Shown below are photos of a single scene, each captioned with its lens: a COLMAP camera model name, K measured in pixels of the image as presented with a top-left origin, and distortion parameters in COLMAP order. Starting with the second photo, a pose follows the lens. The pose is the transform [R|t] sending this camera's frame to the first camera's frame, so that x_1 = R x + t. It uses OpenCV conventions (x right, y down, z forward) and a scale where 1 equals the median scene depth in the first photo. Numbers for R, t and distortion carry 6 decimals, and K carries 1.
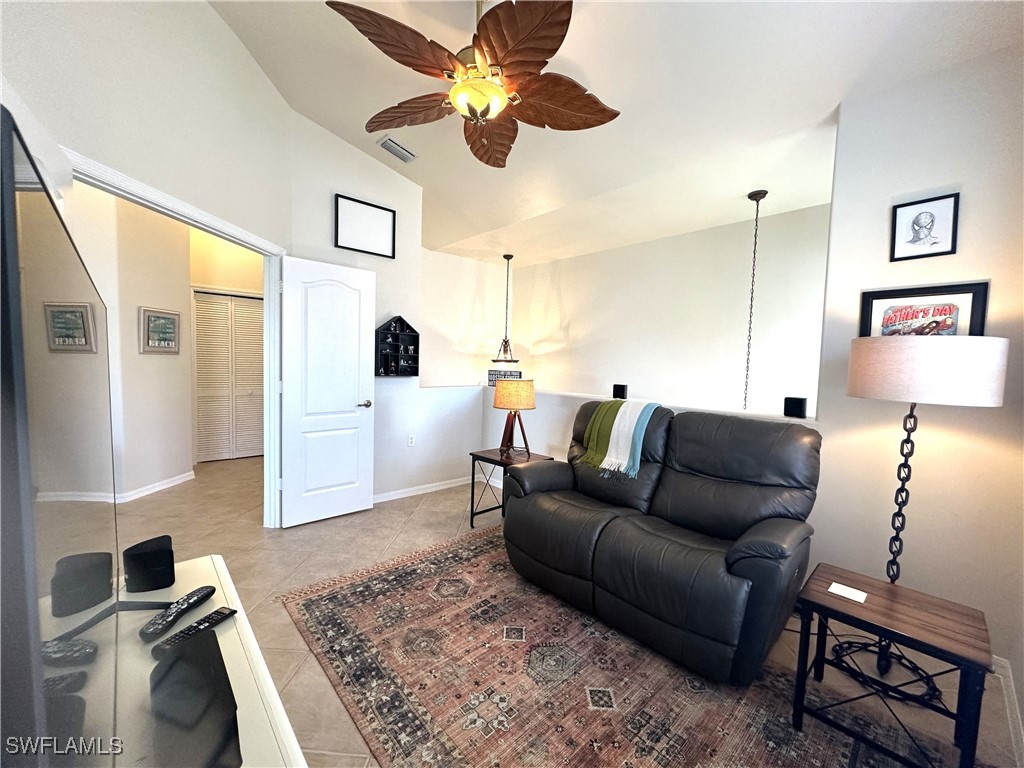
lens RADIAL K [[409.6, 0, 510.9], [0, 409.6, 384.2], [0, 0, 1]] dist [-0.002411, 0.000523]
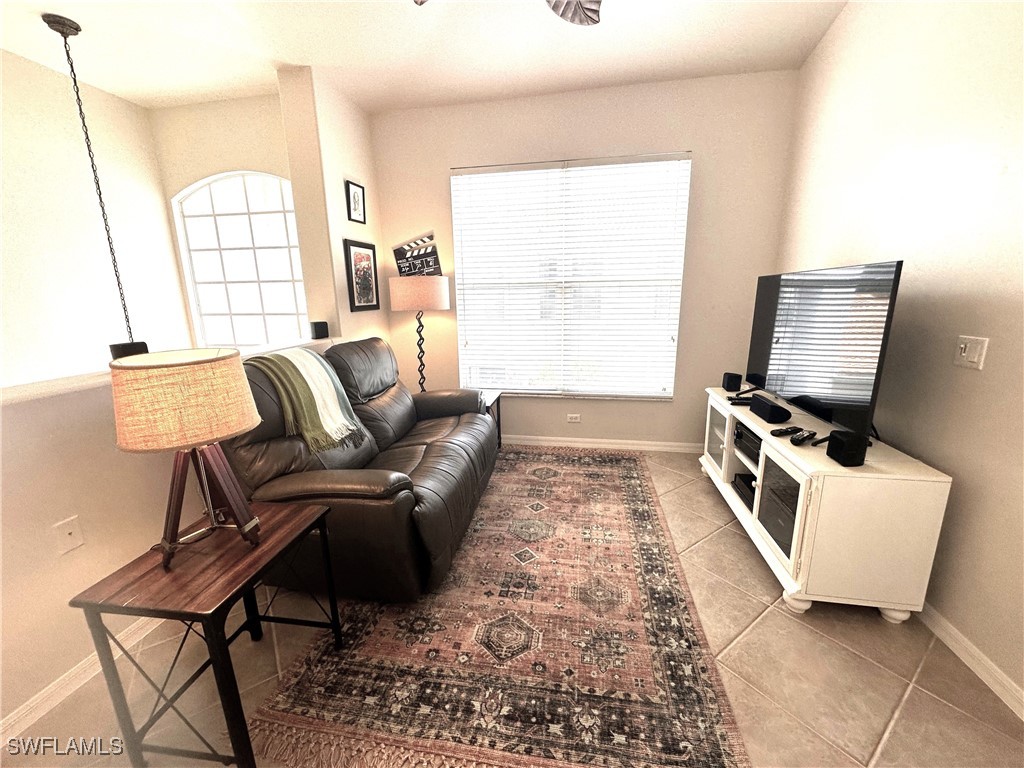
lens RADIAL K [[409.6, 0, 510.9], [0, 409.6, 384.2], [0, 0, 1]] dist [-0.002411, 0.000523]
pose [[-0.601173, -0.196609, 0.774555, -0.723757], [0.042234, 0.960090, 0.276484, -0.121287], [-0.798002, 0.198927, -0.568877, 1.578807]]
